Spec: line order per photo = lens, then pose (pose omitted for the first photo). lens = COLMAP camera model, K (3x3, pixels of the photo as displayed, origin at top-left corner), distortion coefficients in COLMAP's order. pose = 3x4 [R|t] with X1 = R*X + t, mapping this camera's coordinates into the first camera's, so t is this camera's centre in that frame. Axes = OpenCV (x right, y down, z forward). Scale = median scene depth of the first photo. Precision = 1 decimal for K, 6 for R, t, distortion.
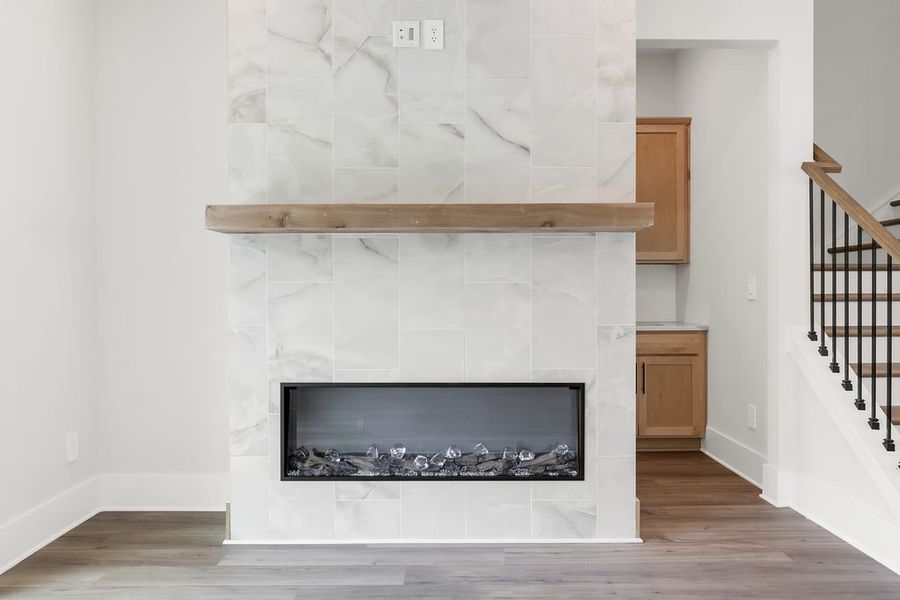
lens RADIAL K [[622.8, 0, 450.0], [0, 622.8, 300.0], [0, 0, 1]] dist [0.000459, 0.002125]
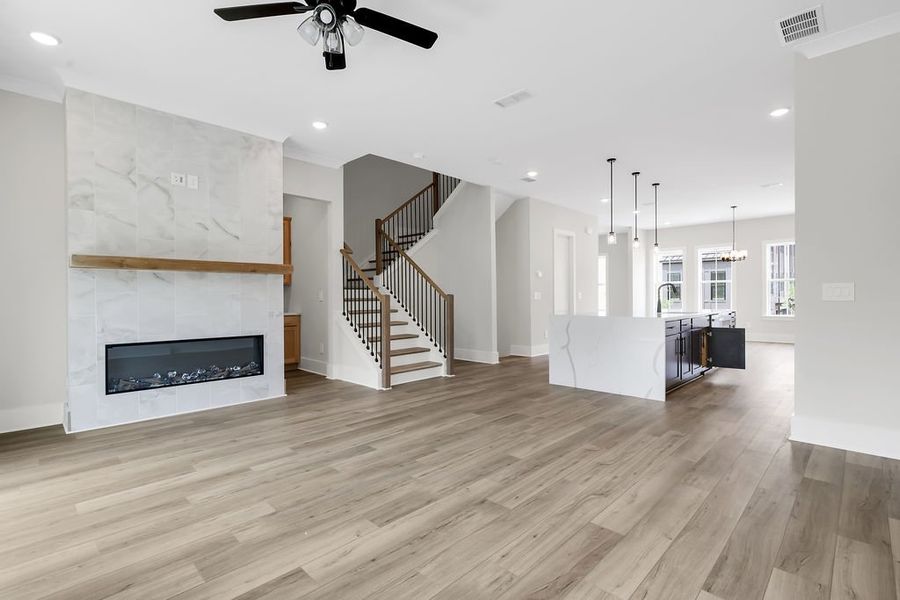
lens RADIAL K [[420.5, 0, 447.8], [0, 420.5, 287.6], [0, 0, 1]] dist [0.000659, 0.000529]
pose [[0.709329, 0.012153, 0.704773, -0.435097], [0.016674, 0.999282, -0.034013, 0.015577], [-0.704680, 0.035878, 0.708617, -0.689632]]
